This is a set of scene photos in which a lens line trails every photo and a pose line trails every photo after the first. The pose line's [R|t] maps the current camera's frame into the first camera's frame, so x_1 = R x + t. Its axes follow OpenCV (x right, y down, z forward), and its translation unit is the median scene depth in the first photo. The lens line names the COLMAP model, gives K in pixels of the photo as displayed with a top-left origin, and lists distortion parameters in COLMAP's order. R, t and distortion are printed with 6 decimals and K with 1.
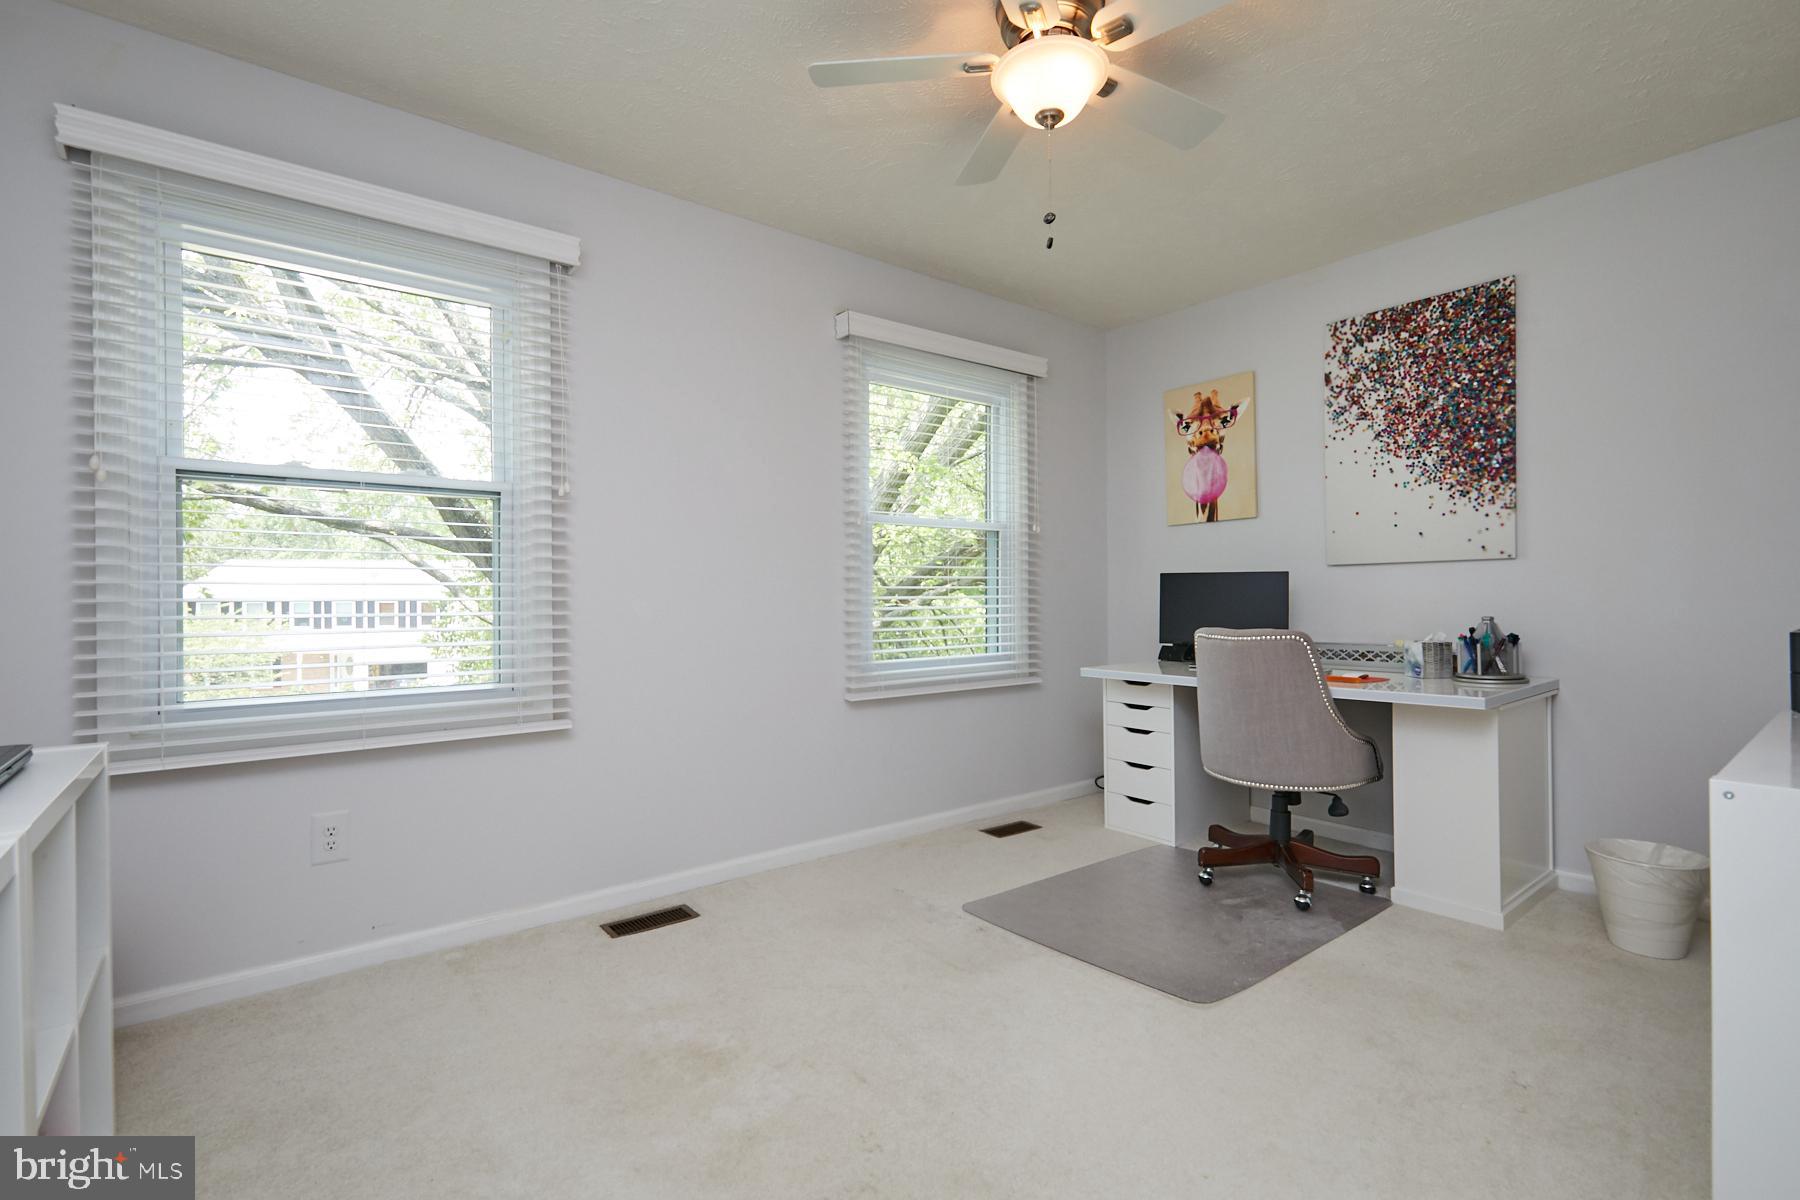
lens RADIAL K [[824.4, 0, 906.6], [0, 824.4, 598.8], [0, 0, 1]] dist [0.000608, 0.000159]
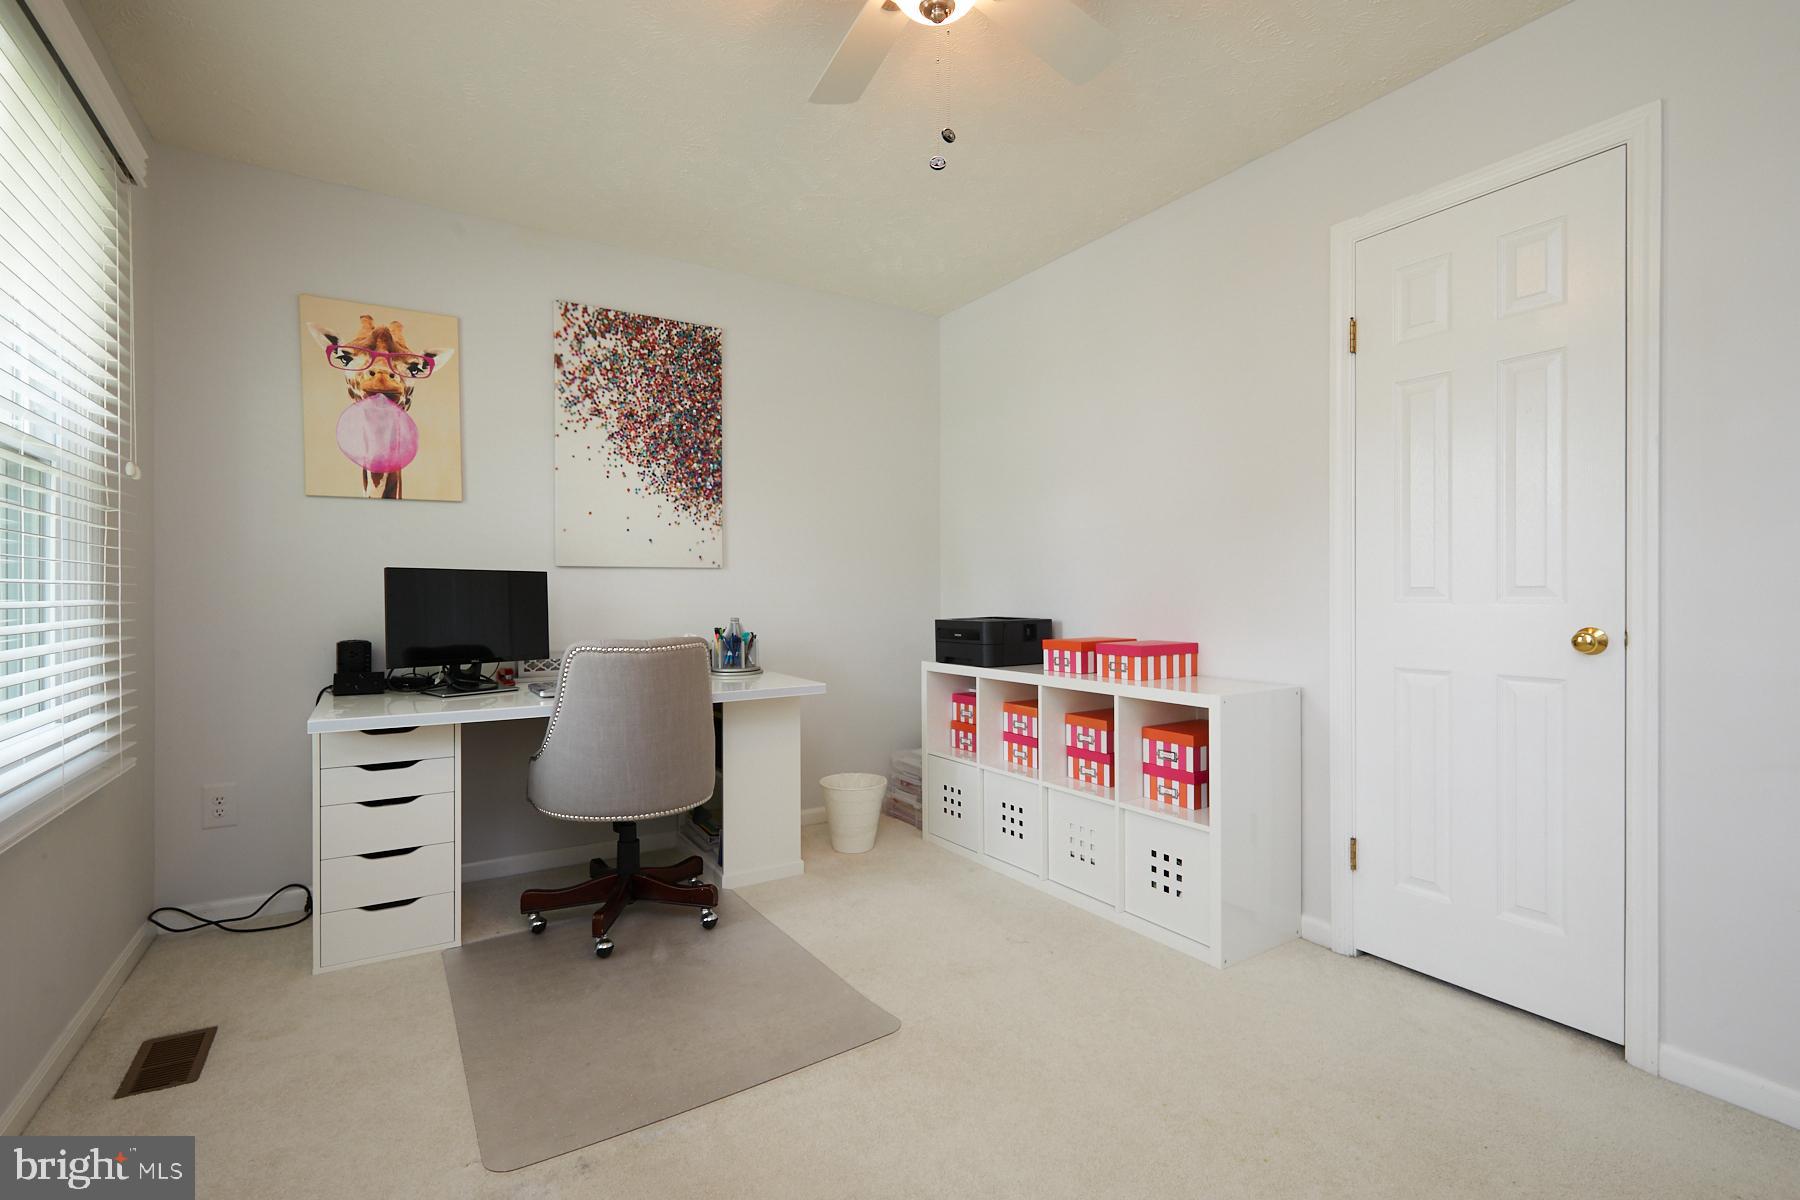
lens RADIAL K [[824.4, 0, 908.8], [0, 824.4, 597.1], [0, 0, 1]] dist [0.000608, 0.000159]
pose [[0.106337, 0.004338, 0.994321, -0.368619], [0.004808, 0.999977, -0.004877, -0.000706], [-0.994319, 0.005300, 0.106313, 0.552387]]
